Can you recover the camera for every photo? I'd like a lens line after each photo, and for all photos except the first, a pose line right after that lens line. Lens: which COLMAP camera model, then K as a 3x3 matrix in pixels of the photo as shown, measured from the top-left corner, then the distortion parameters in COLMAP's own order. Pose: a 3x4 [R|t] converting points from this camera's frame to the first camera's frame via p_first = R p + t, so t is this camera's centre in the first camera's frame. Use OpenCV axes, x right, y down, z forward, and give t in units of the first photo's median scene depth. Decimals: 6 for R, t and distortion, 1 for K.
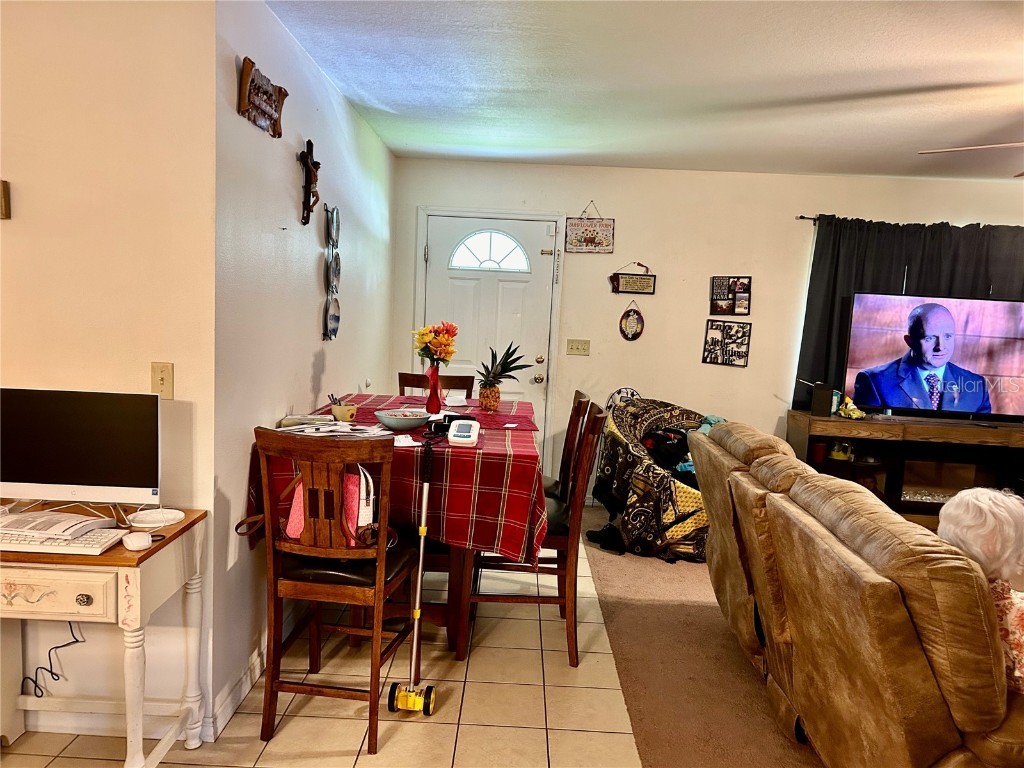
lens RADIAL K [[761.1, 0, 499.2], [0, 761.1, 384.5], [0, 0, 1]] dist [0.030553, -0.035790]
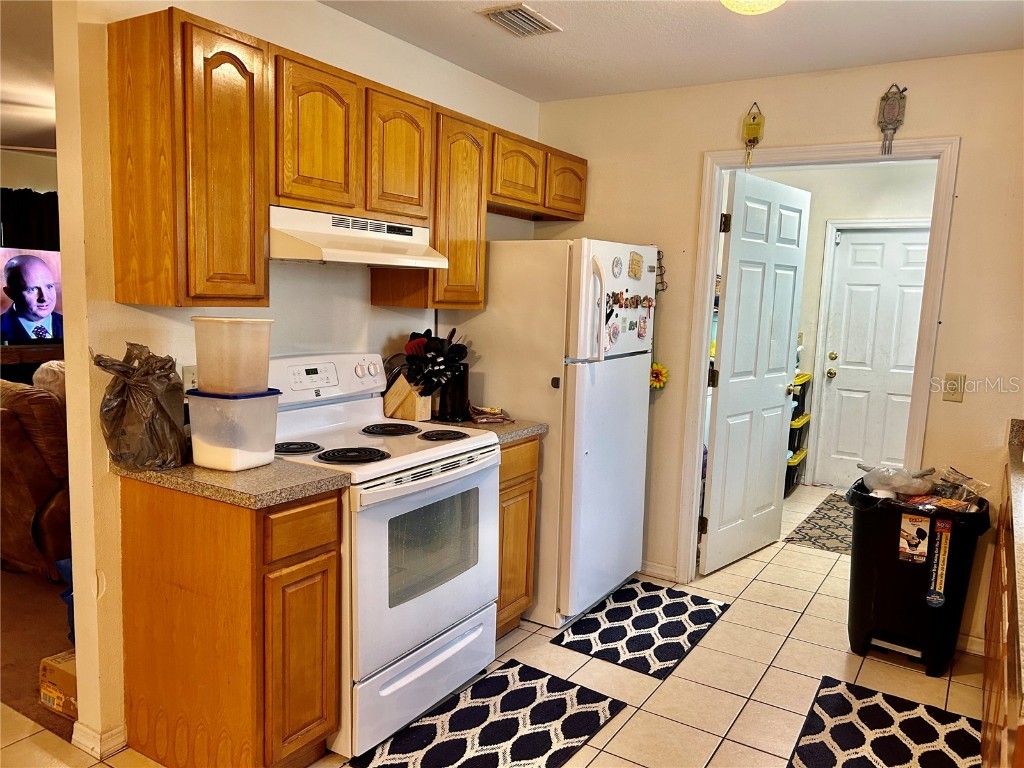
lens RADIAL K [[761.1, 0, 507.4], [0, 761.1, 393.5], [0, 0, 1]] dist [0.030553, -0.035790]
pose [[0.487340, -0.141373, 0.861692, -0.153953], [0.076869, 0.989922, 0.118937, 0.030199], [-0.869822, 0.008274, 0.493296, -0.302788]]
